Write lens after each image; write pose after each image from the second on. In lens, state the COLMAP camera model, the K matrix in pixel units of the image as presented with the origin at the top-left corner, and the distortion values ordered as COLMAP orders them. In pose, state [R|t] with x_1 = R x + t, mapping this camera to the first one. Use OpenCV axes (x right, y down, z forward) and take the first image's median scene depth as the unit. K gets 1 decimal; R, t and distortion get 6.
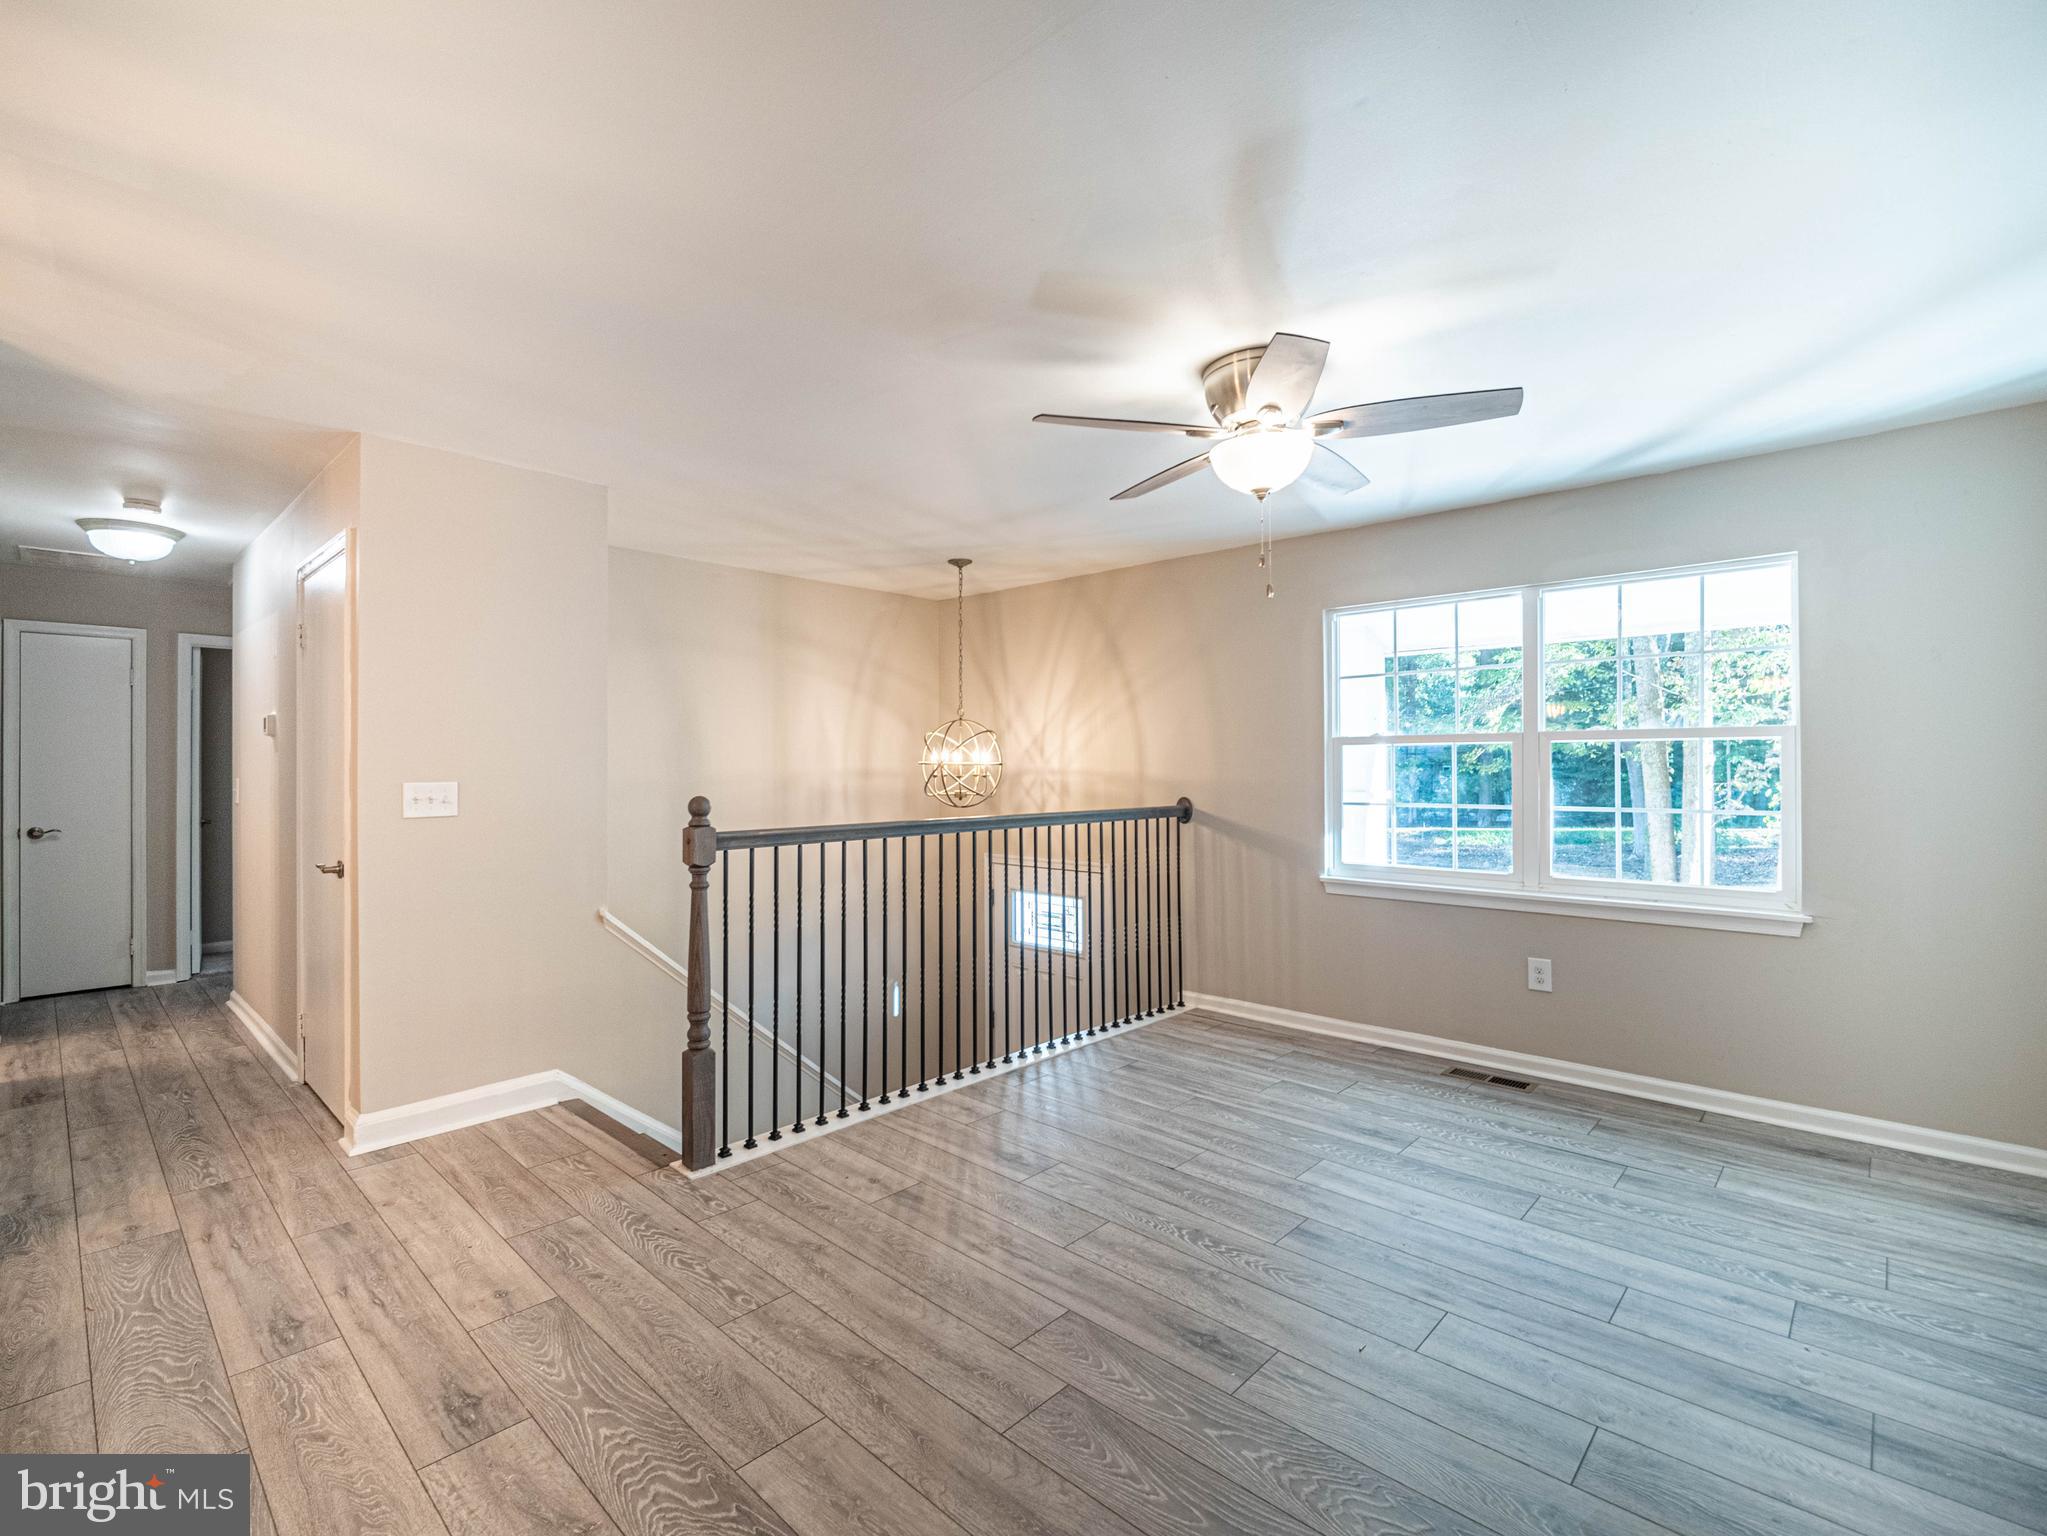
lens RADIAL K [[963.8, 0, 1023.5], [0, 963.8, 768.0], [0, 0, 1]] dist [-0.014492, 0.000156]
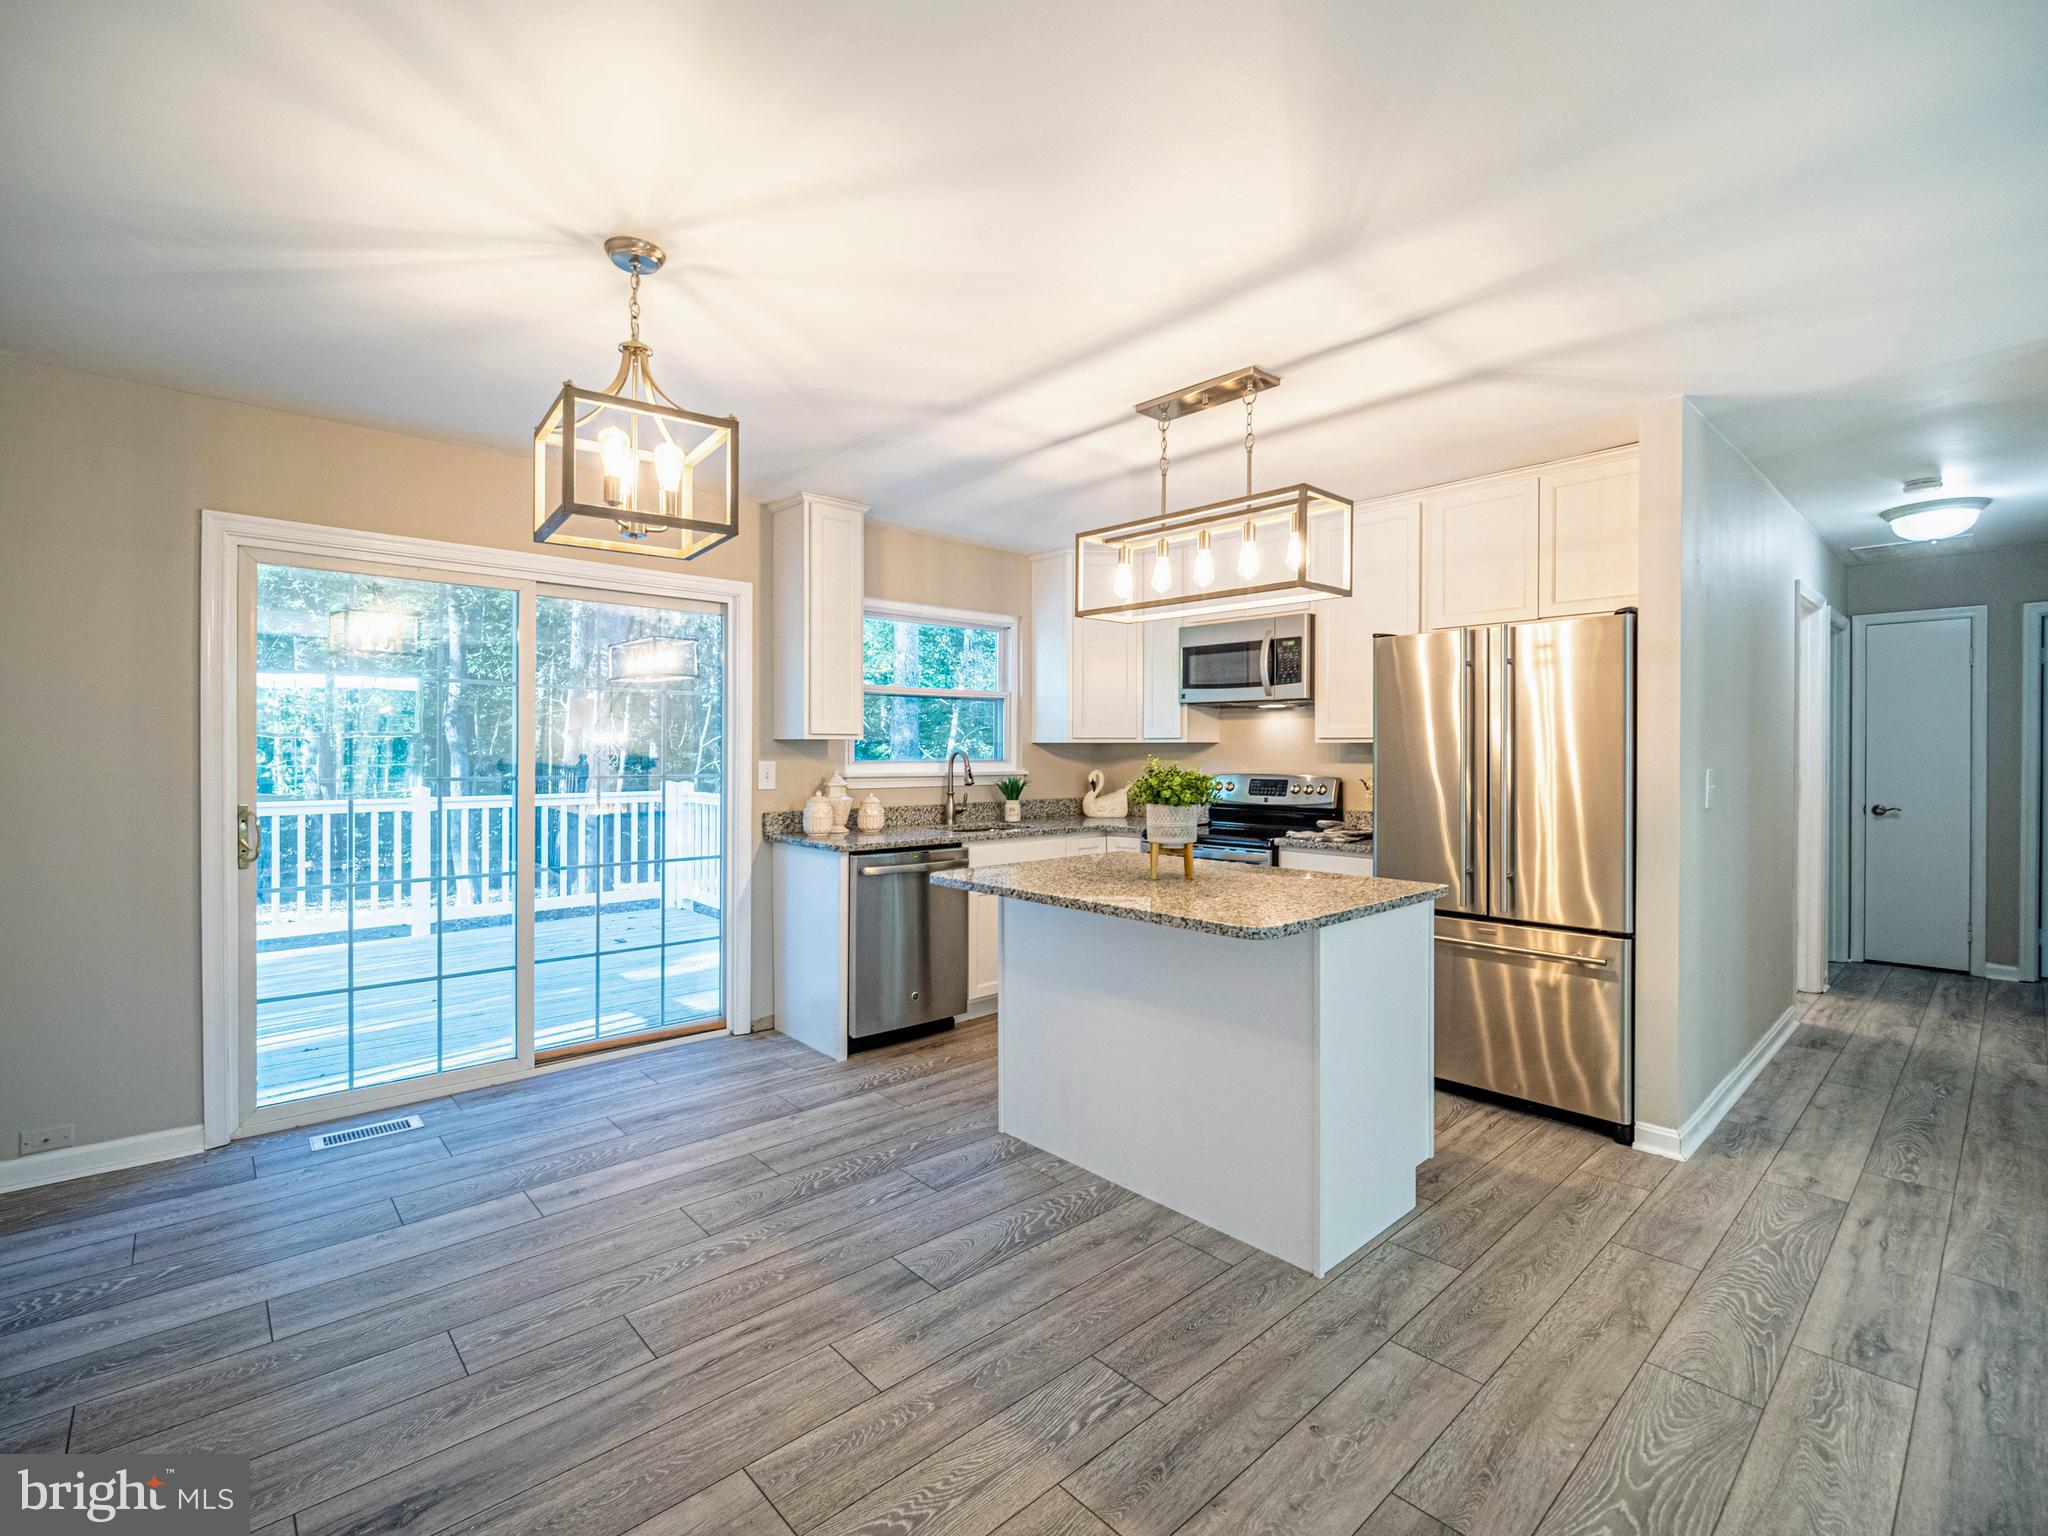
lens RADIAL K [[929.7, 0, 1024.0], [0, 929.7, 768.0], [0, 0, 1]] dist [0.016436, -0.000006]
pose [[-0.056303, 0.021387, -0.998185, 0.942123], [-0.002398, 0.999765, 0.021556, -0.000896], [0.998411, 0.003607, -0.056239, 0.997905]]
